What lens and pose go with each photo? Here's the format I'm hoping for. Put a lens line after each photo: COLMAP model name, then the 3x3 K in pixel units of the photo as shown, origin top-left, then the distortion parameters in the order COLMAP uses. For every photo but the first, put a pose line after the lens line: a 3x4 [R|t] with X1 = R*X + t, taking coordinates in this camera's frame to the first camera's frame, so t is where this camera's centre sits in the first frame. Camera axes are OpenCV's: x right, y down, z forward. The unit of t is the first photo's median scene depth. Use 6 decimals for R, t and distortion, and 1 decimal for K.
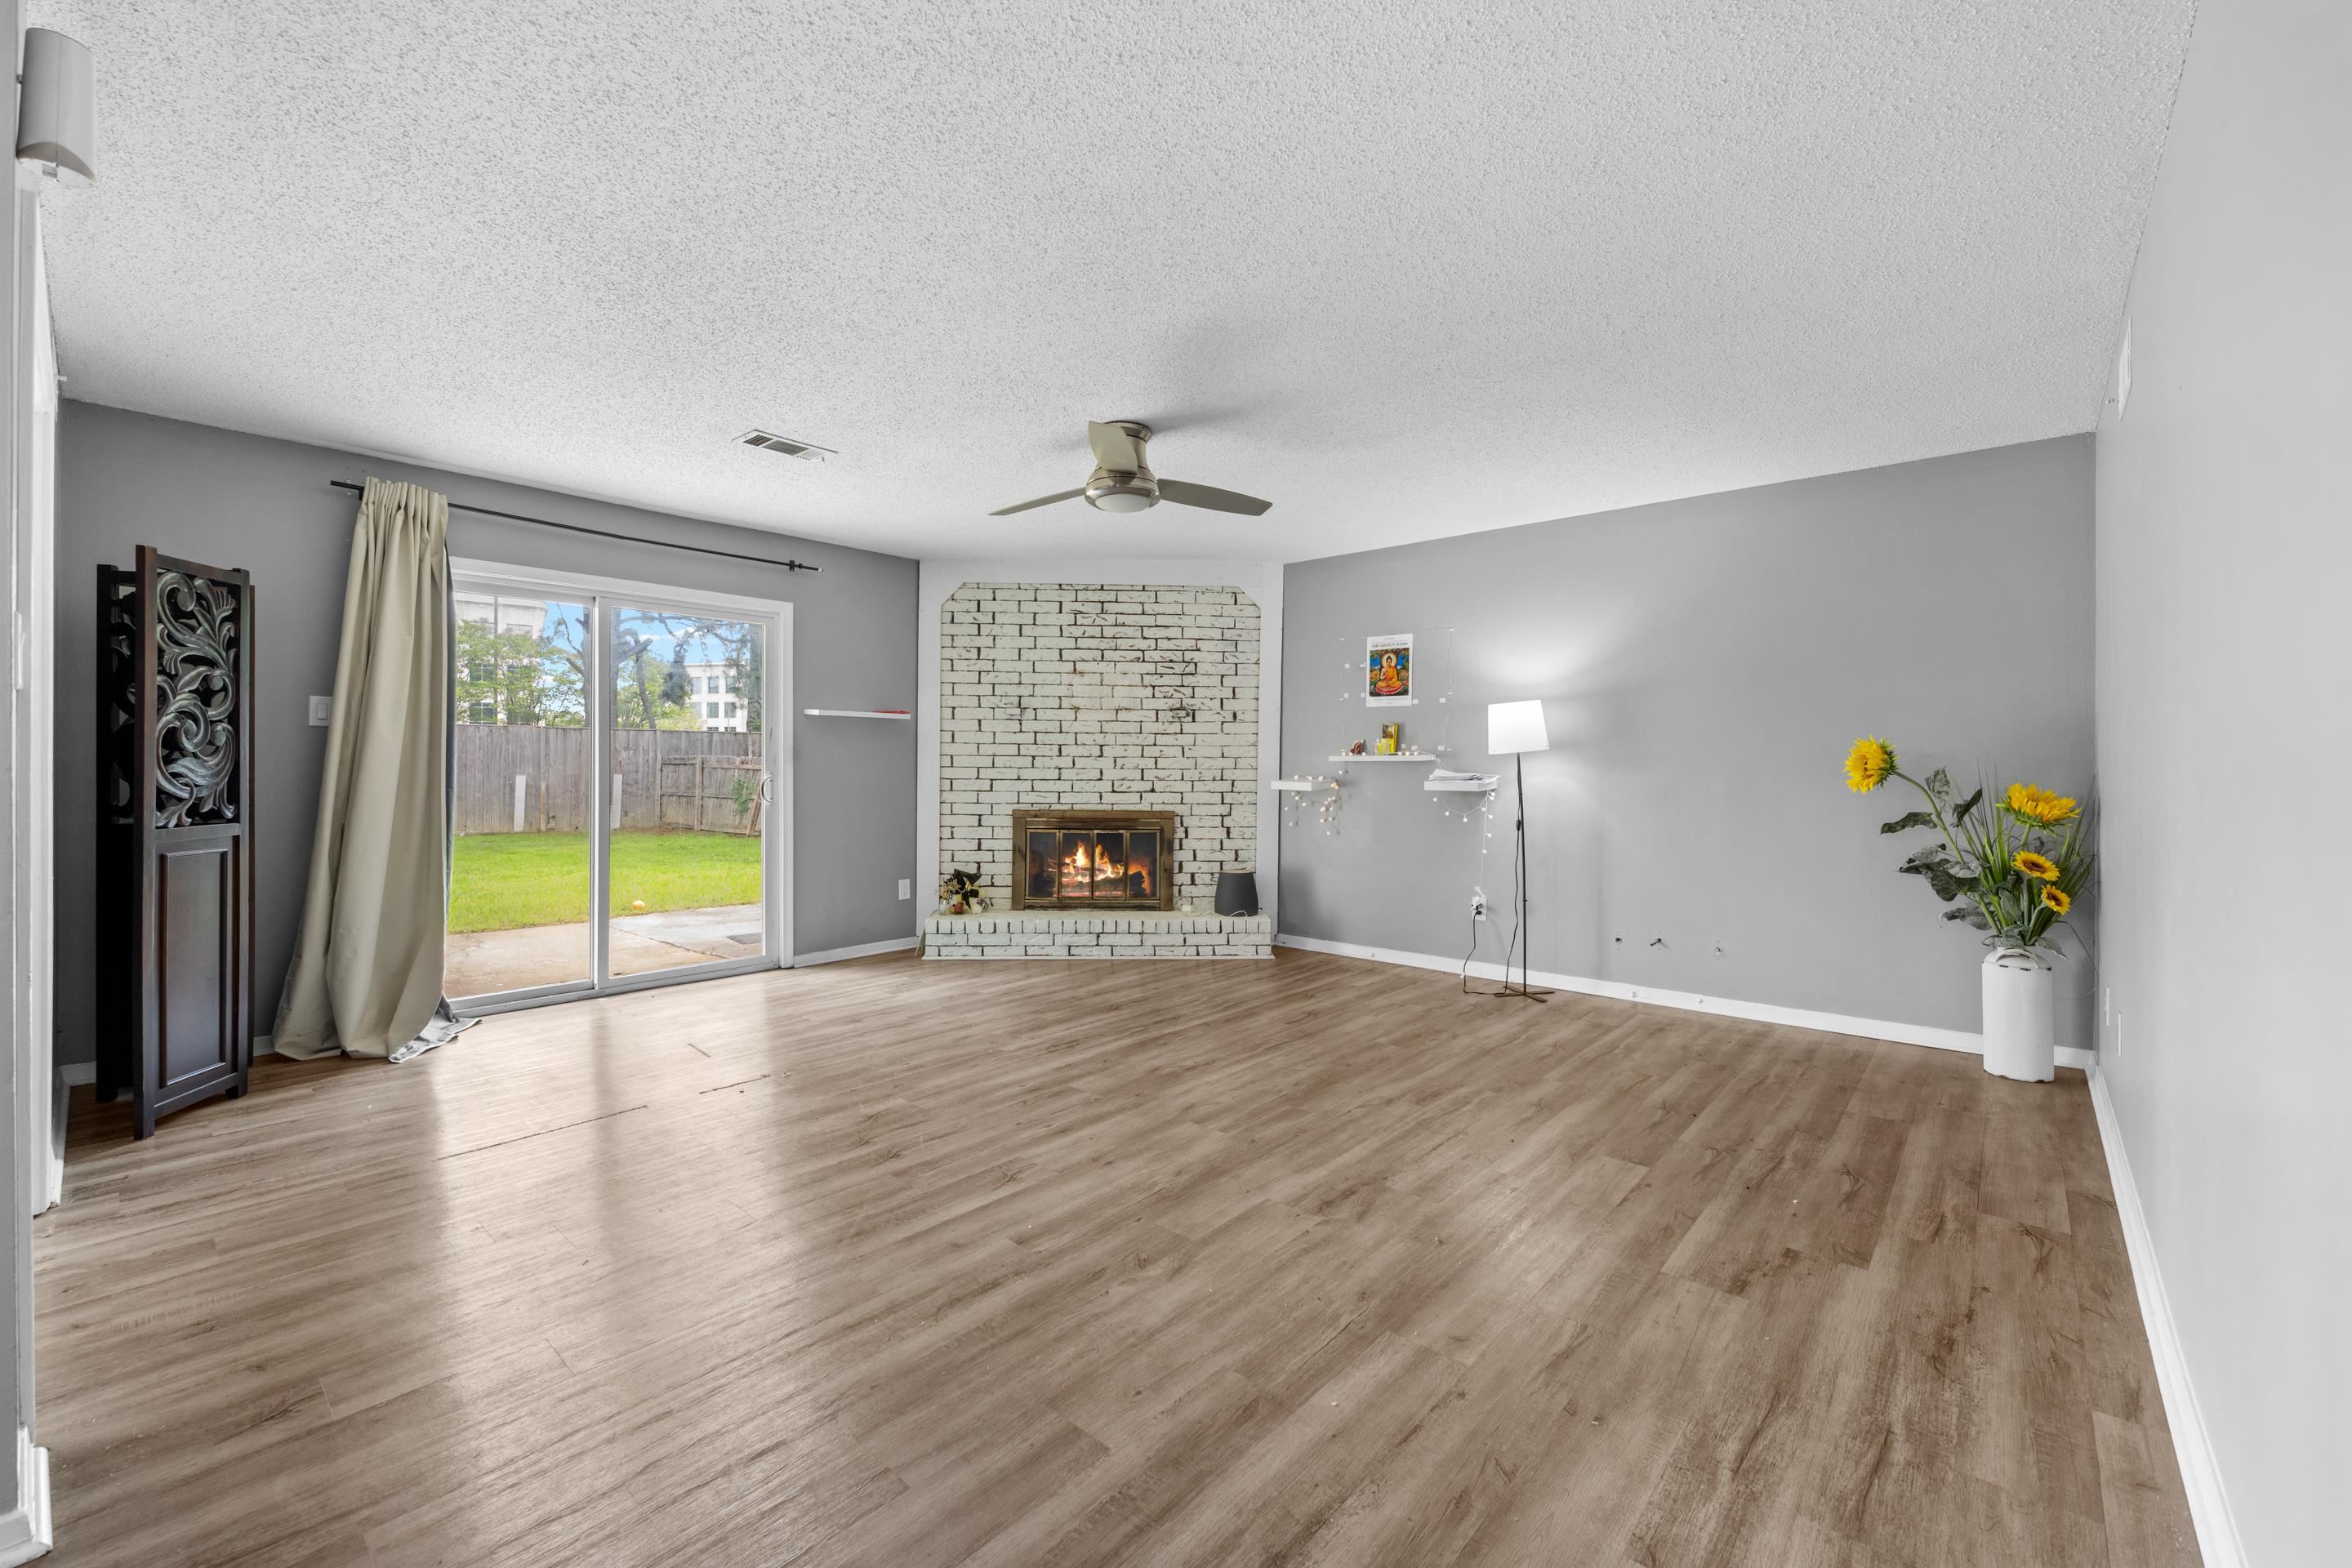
lens RADIAL K [[954.0, 0, 1153.1], [0, 954.0, 766.5], [0, 0, 1]] dist [-0.000070, -0.000041]
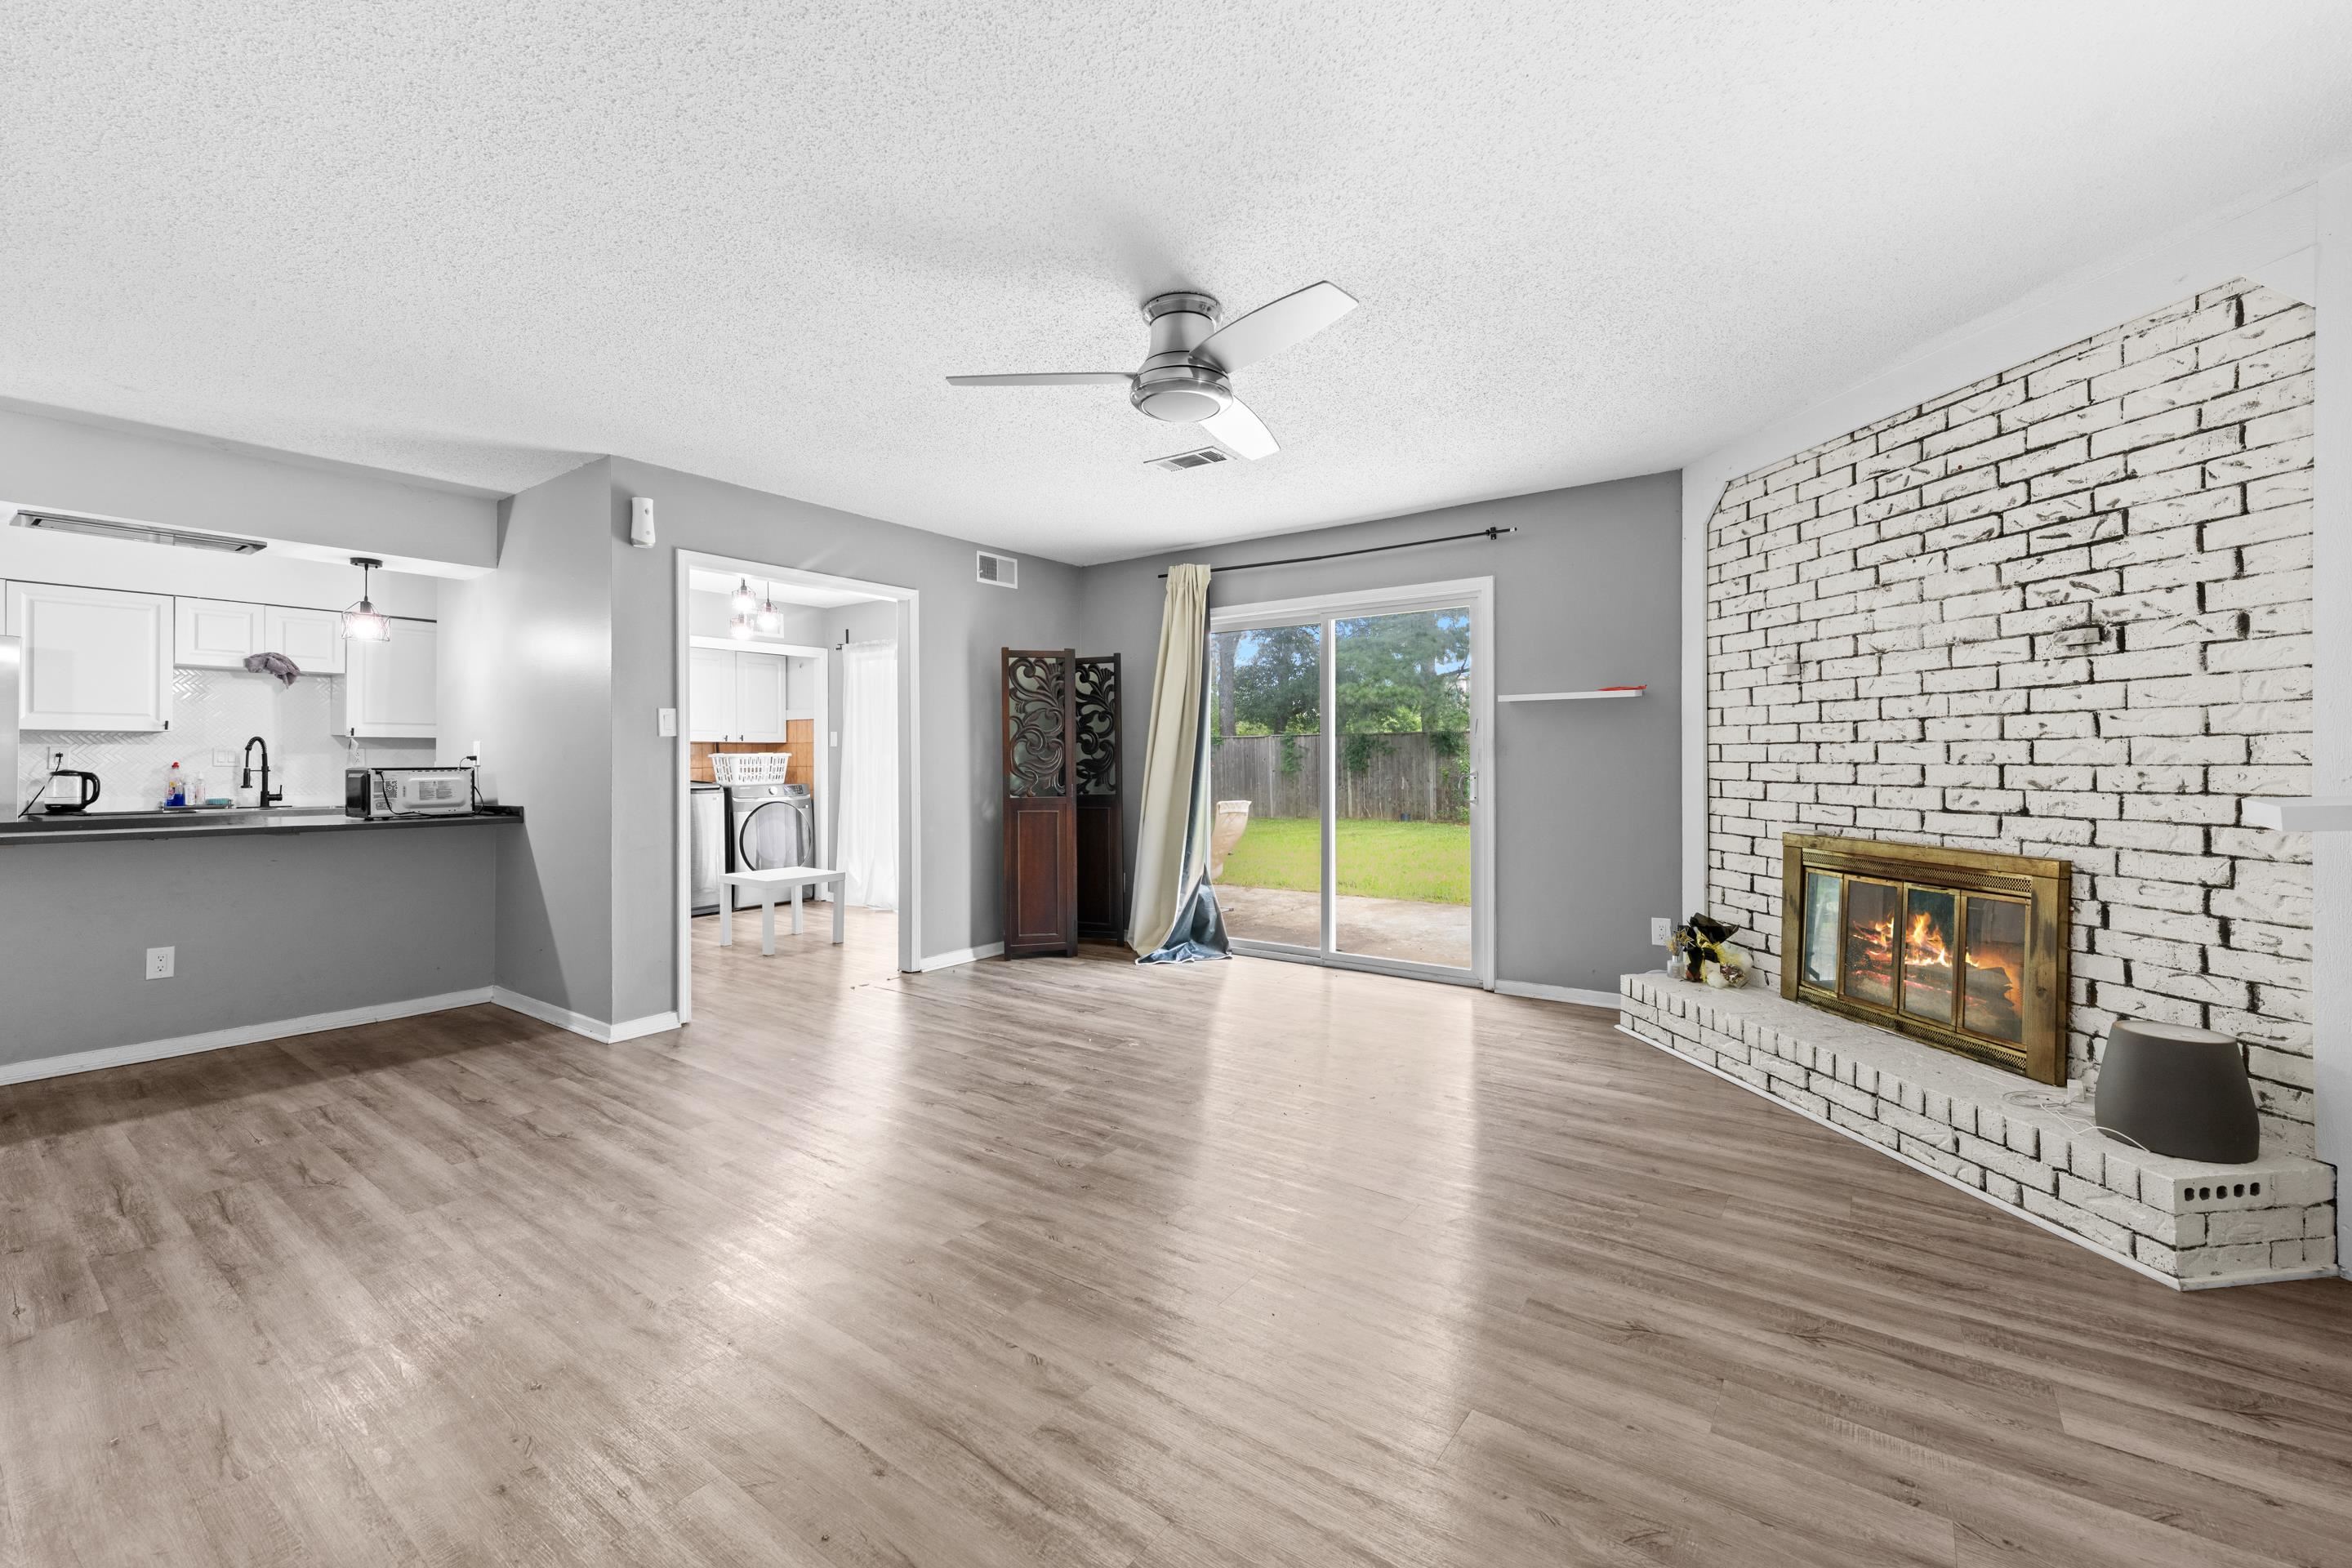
lens RADIAL K [[979.1, 0, 1171.6], [0, 979.1, 756.5], [0, 0, 1]] dist [0.000796, -0.000132]
pose [[0.091734, -0.008397, -0.995748, 0.436371], [0.003658, 0.999961, -0.008096, 0.000941], [0.995777, -0.002900, 0.091761, 0.554371]]
